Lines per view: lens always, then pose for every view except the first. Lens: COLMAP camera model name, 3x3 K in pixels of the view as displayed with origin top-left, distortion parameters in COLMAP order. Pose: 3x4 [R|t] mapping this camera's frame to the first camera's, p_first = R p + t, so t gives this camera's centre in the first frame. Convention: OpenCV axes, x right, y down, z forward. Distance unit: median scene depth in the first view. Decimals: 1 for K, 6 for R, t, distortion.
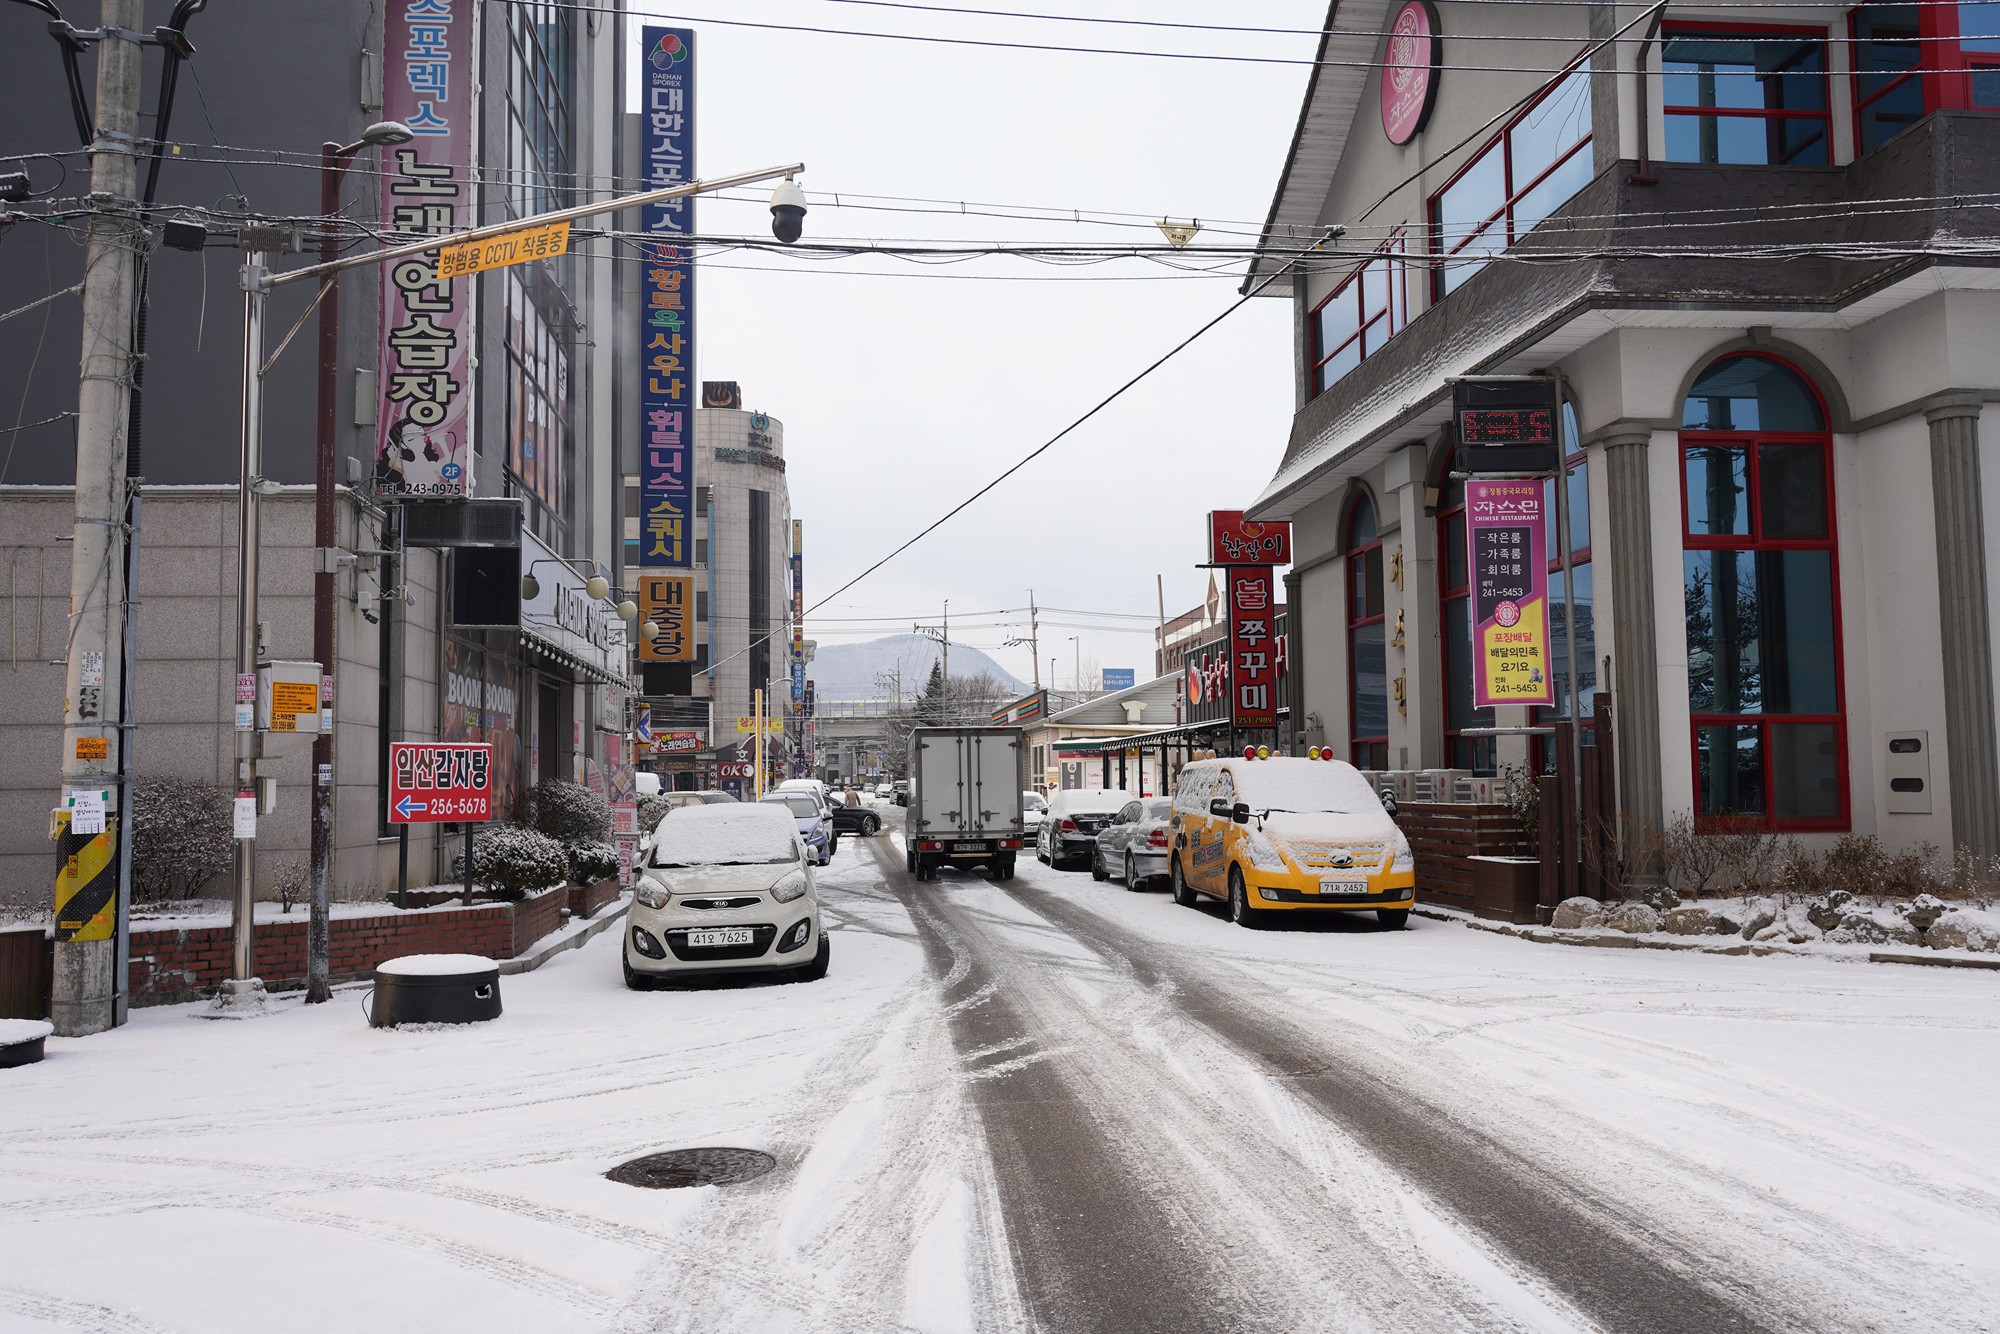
lens RADIAL K [[1610.1, 0, 1000.4], [0, 1610.1, 665.8], [0, 0, 1]] dist [-0.034856, -0.001597]
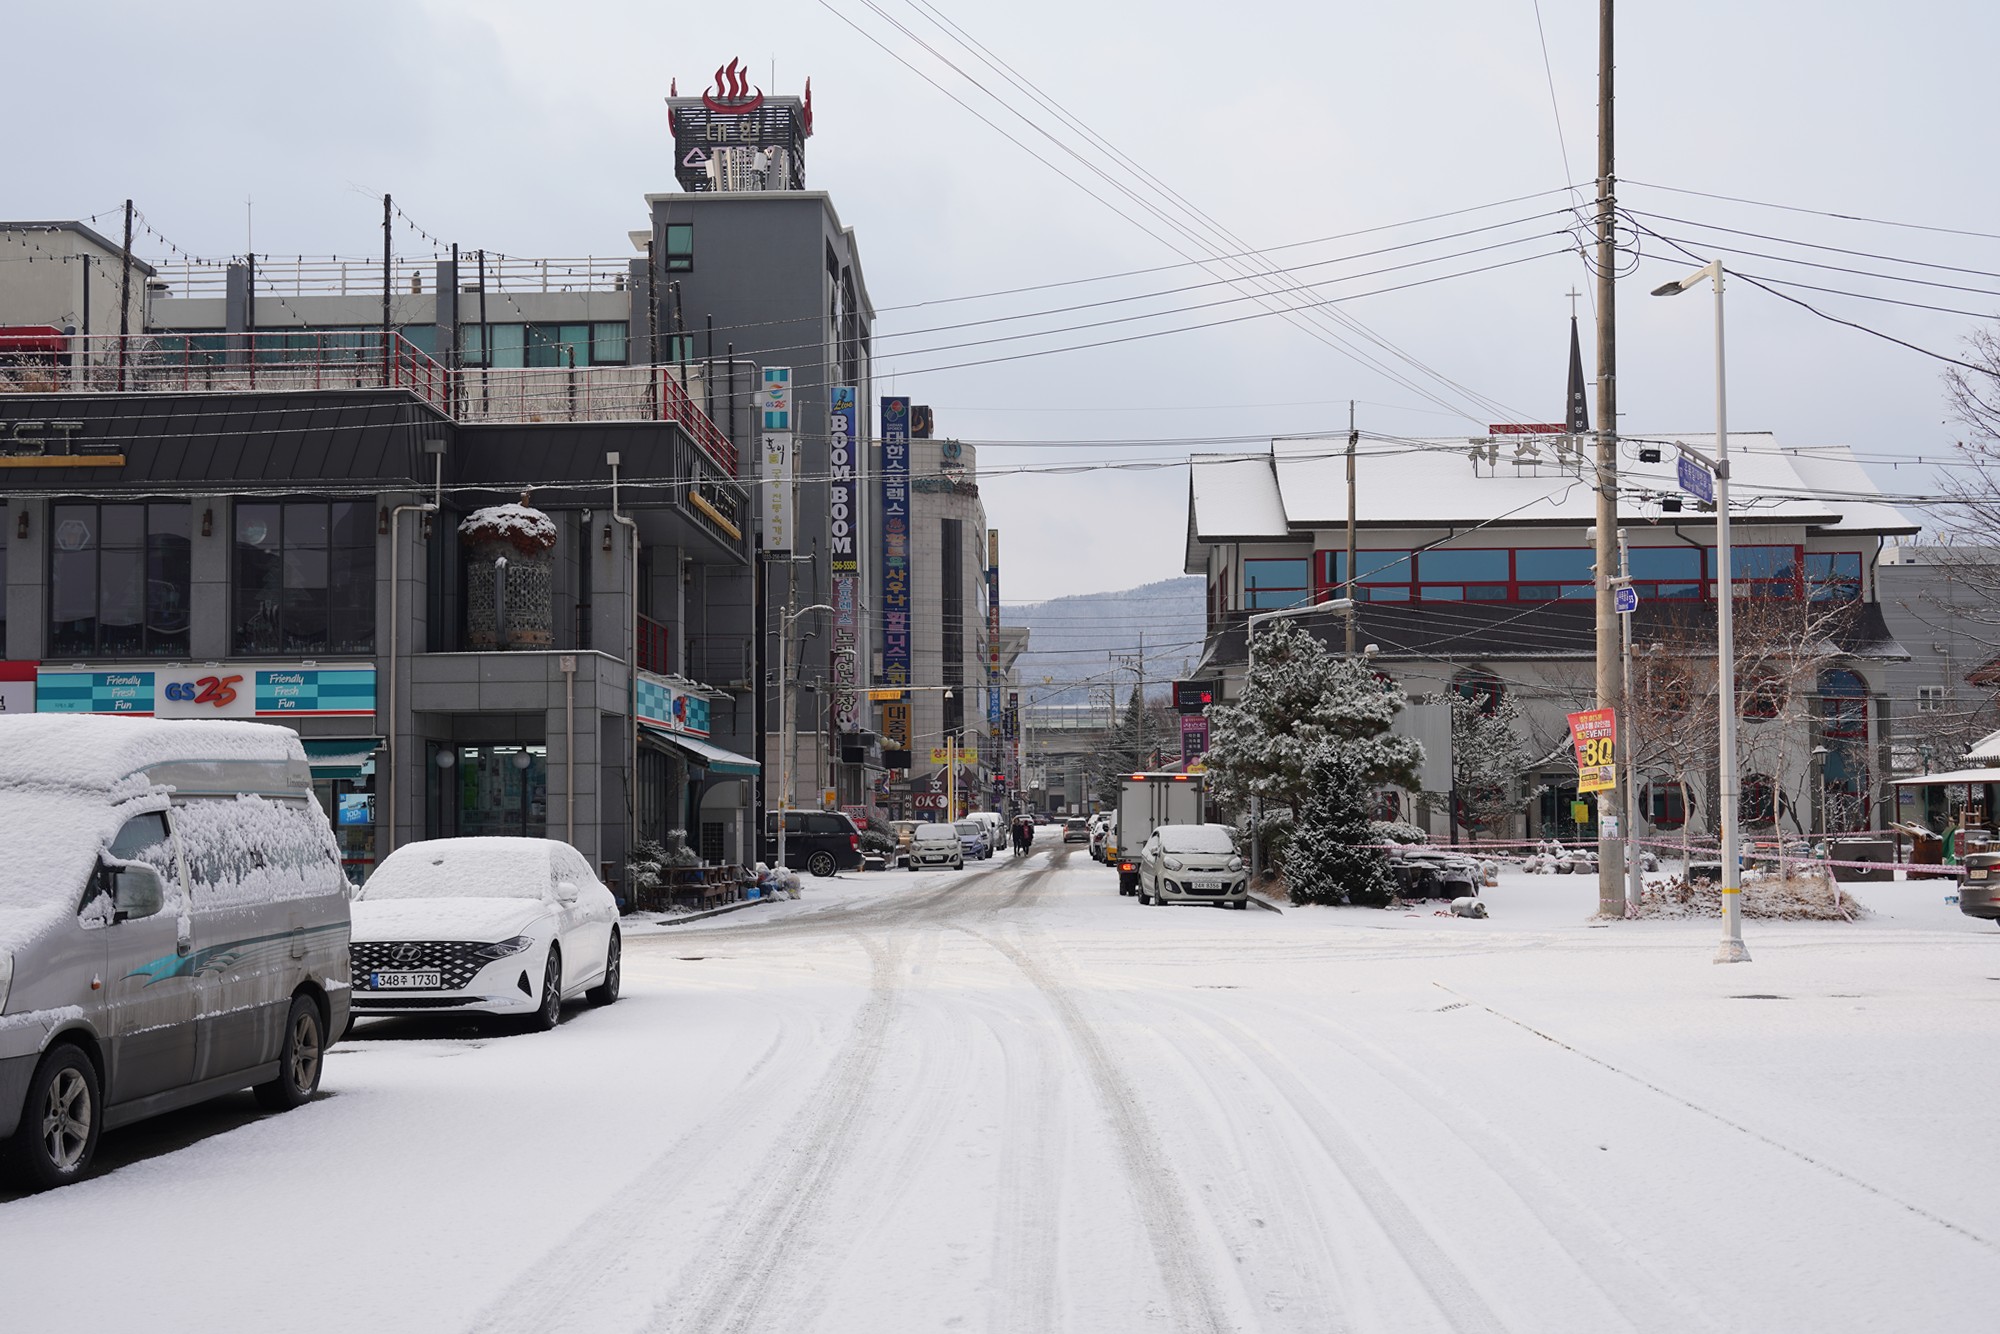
lens RADIAL K [[2605.1, 0, 999.1], [0, 2605.1, 668.6], [0, 0, 1]] dist [0.001747, 0.000000]
pose [[0.991101, -0.001338, -0.133106, 0.095703], [0.003718, 0.999838, 0.017628, -0.046539], [0.133061, -0.017966, 0.990945, -0.608803]]
